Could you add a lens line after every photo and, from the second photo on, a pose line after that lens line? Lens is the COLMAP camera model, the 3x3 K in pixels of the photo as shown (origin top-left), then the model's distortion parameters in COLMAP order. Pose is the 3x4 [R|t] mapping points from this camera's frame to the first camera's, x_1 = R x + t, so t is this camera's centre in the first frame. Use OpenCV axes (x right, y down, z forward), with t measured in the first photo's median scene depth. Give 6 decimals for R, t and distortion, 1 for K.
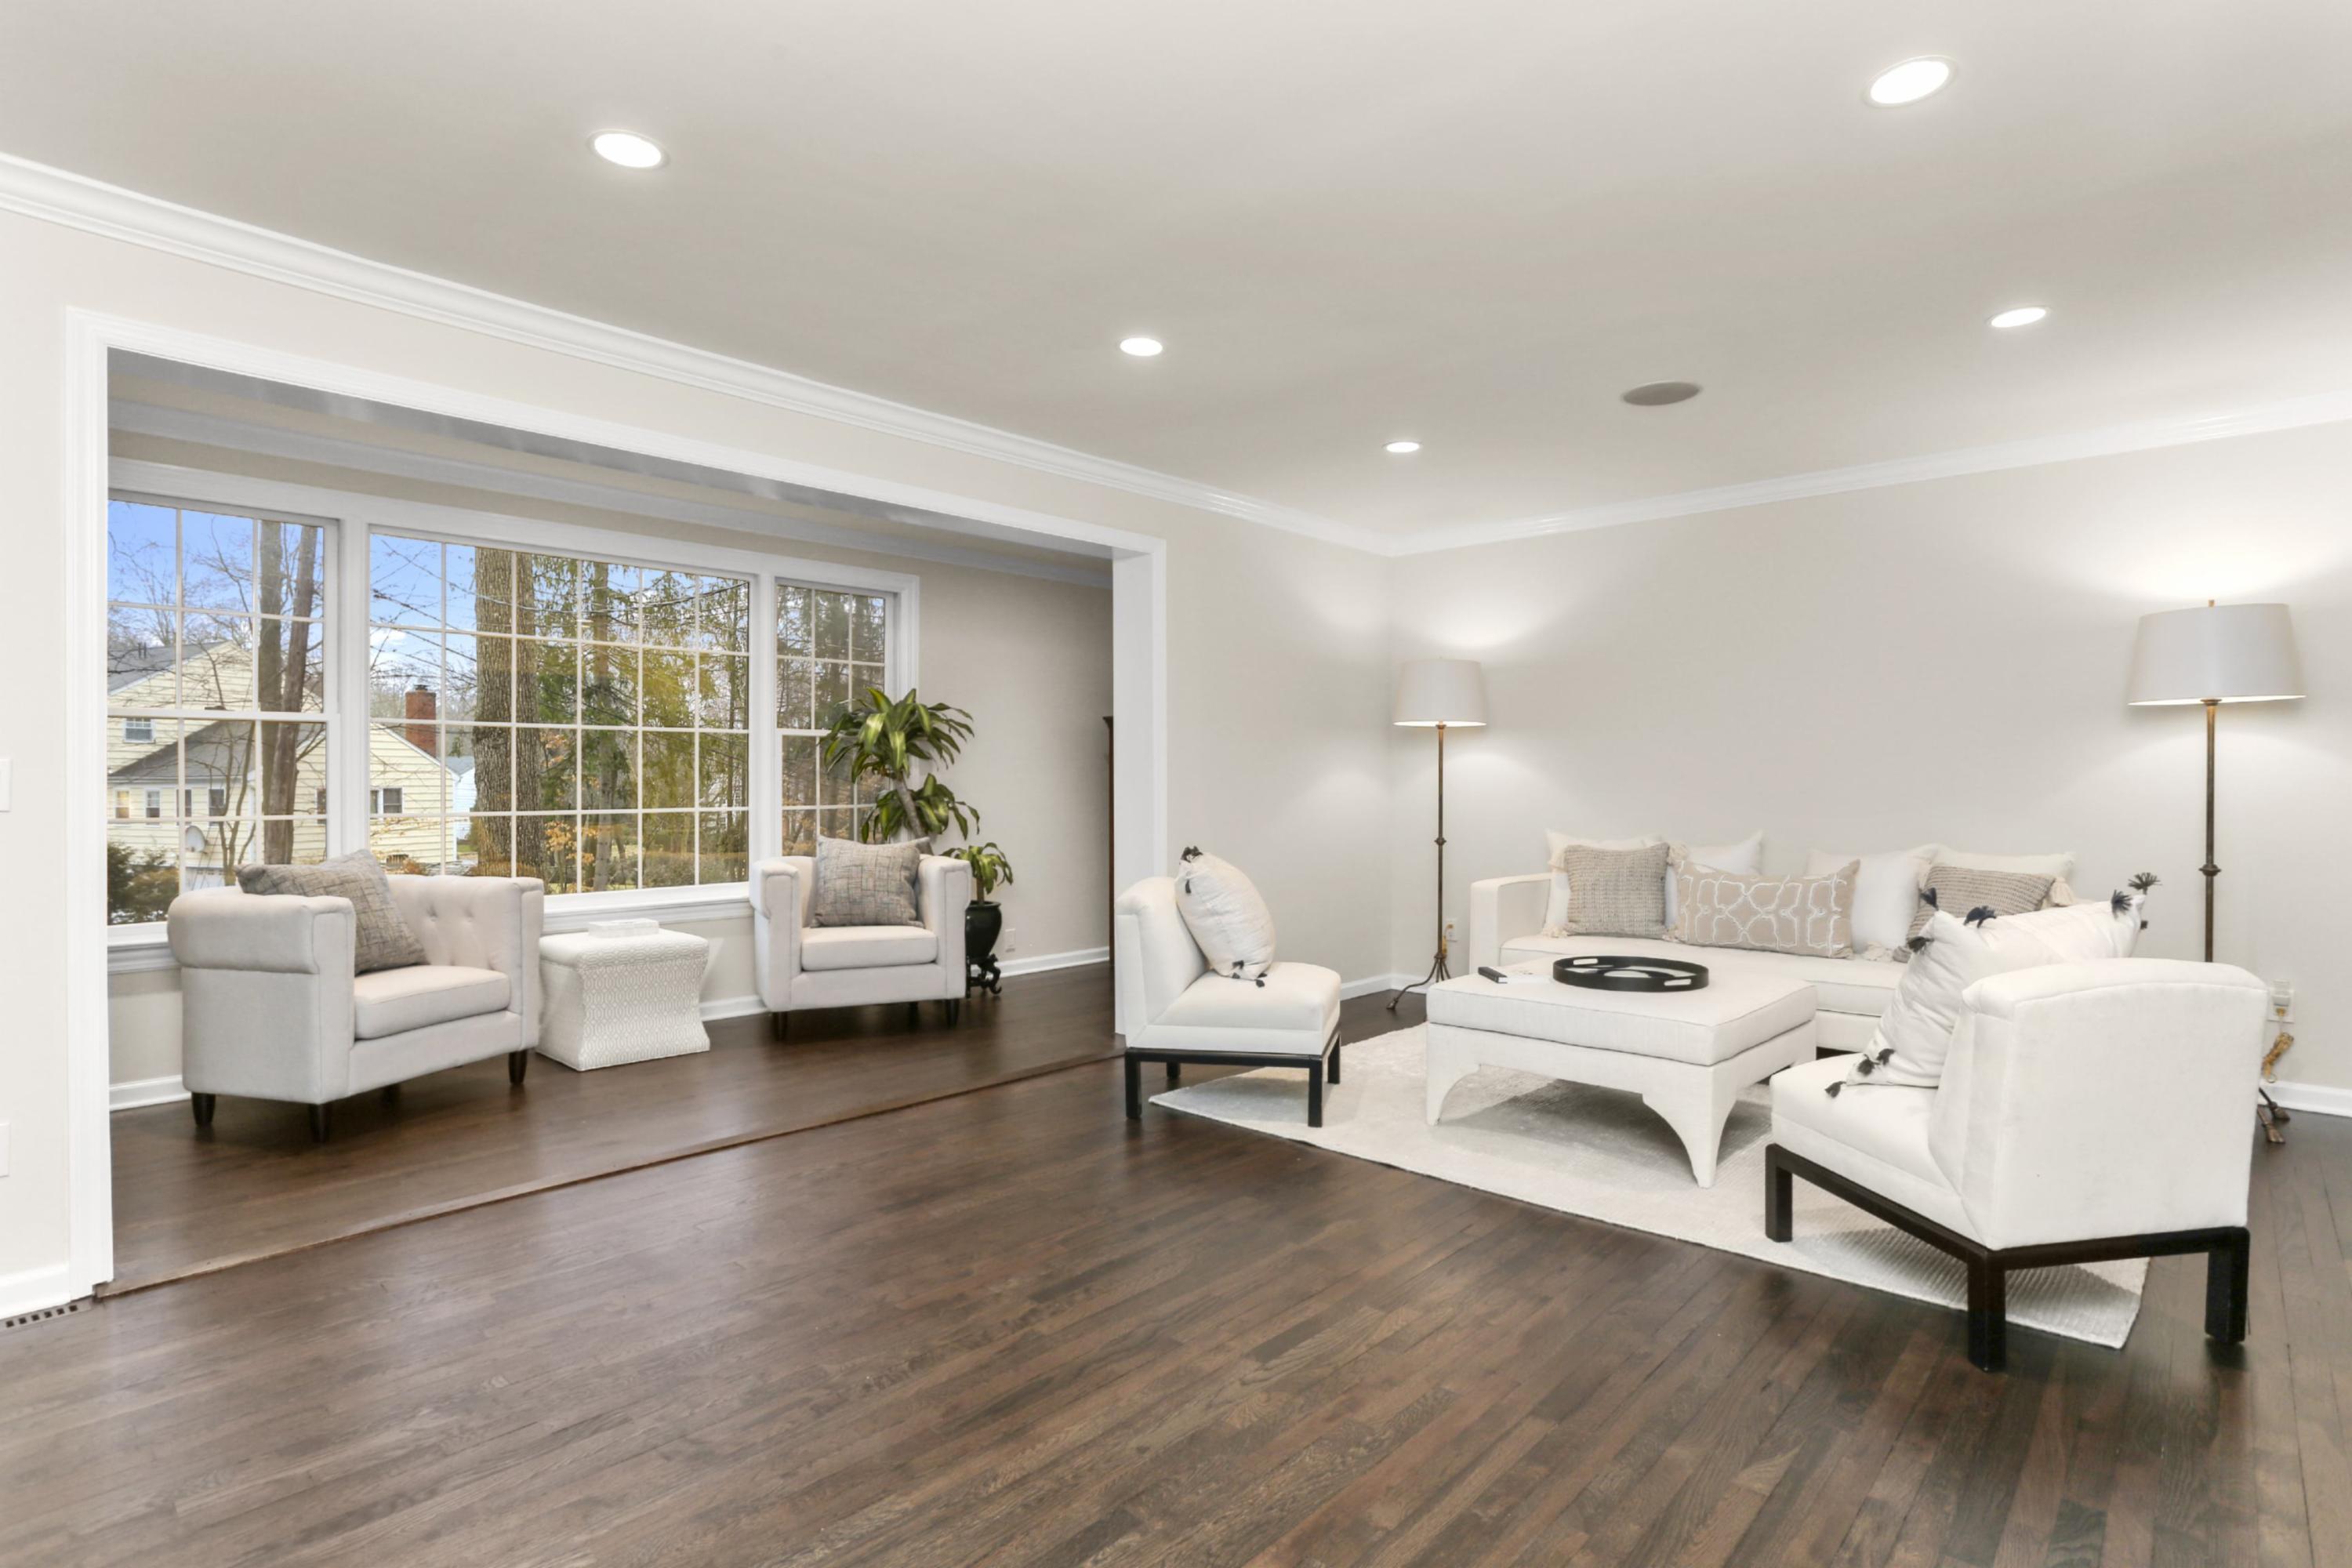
lens RADIAL K [[1200.3, 0, 1177.0], [0, 1200.3, 787.4], [0, 0, 1]] dist [-0.038690, 0.006972]
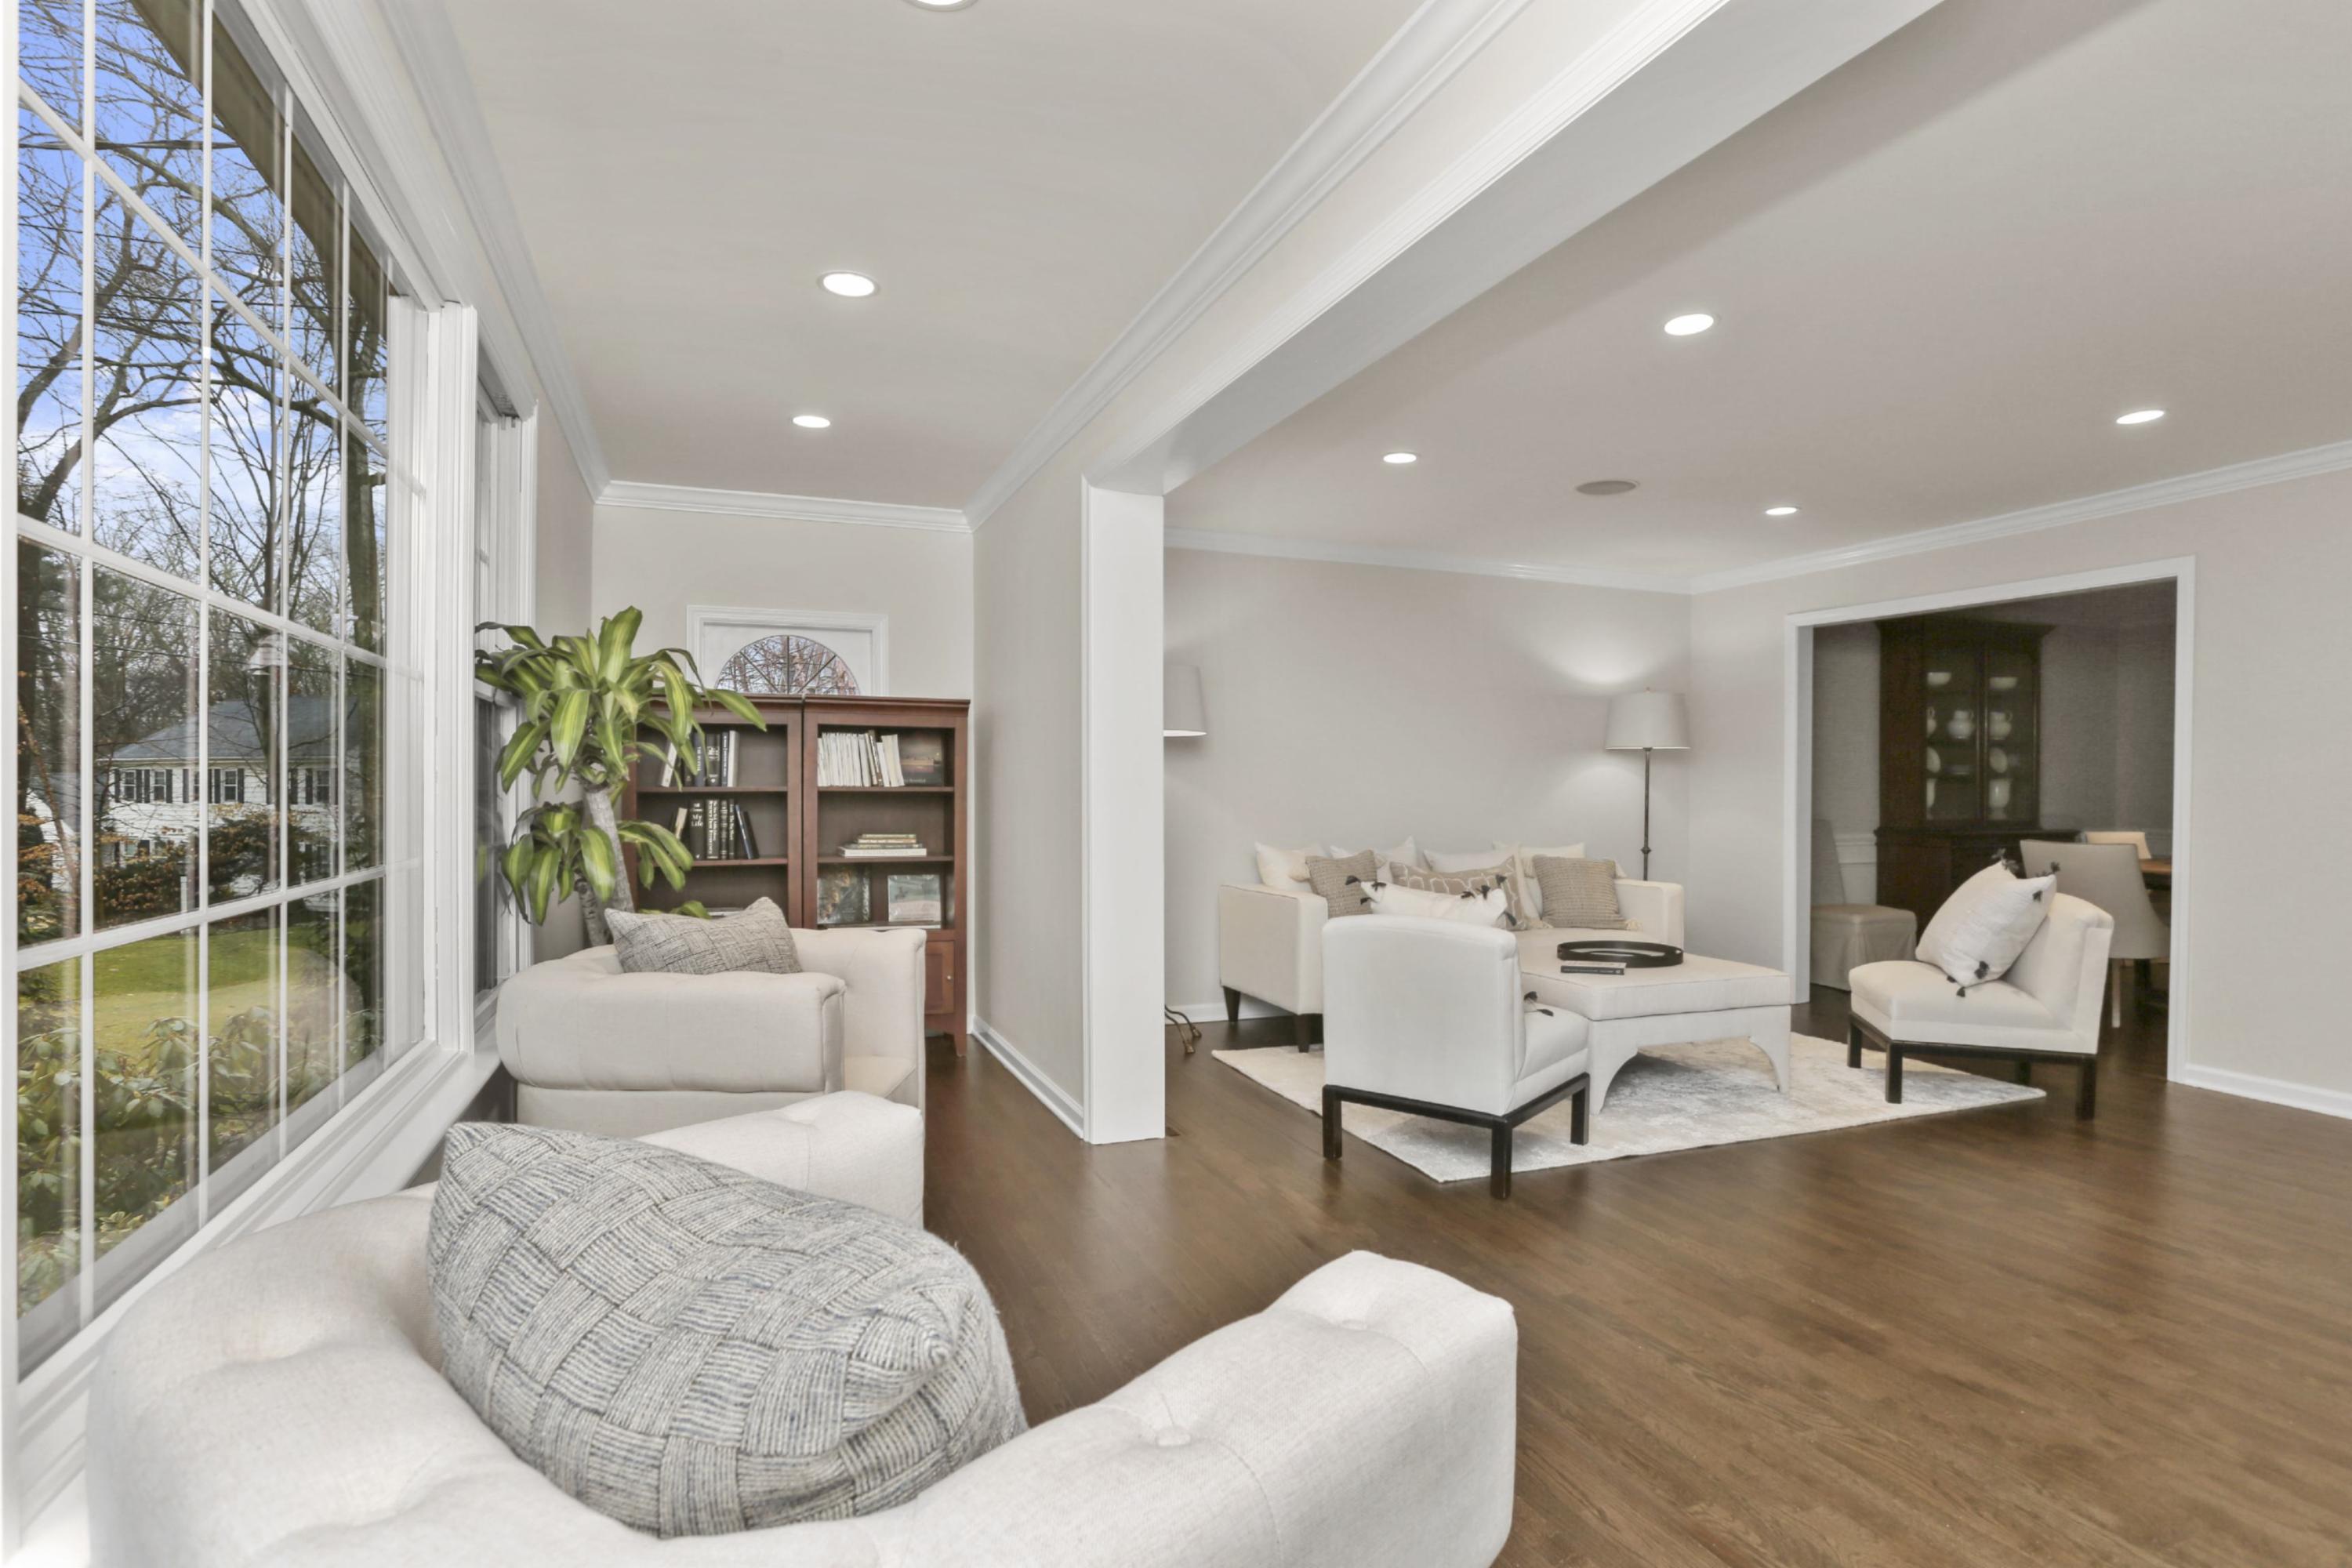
lens RADIAL K [[1200.3, 0, 1177.9], [0, 1200.3, 781.8], [0, 0, 1]] dist [-0.038690, 0.006972]
pose [[0.455683, -0.004856, 0.890129, -0.883348], [0.001878, 0.999988, 0.004493, -0.024038], [-0.890140, -0.000375, 0.455687, 0.802003]]
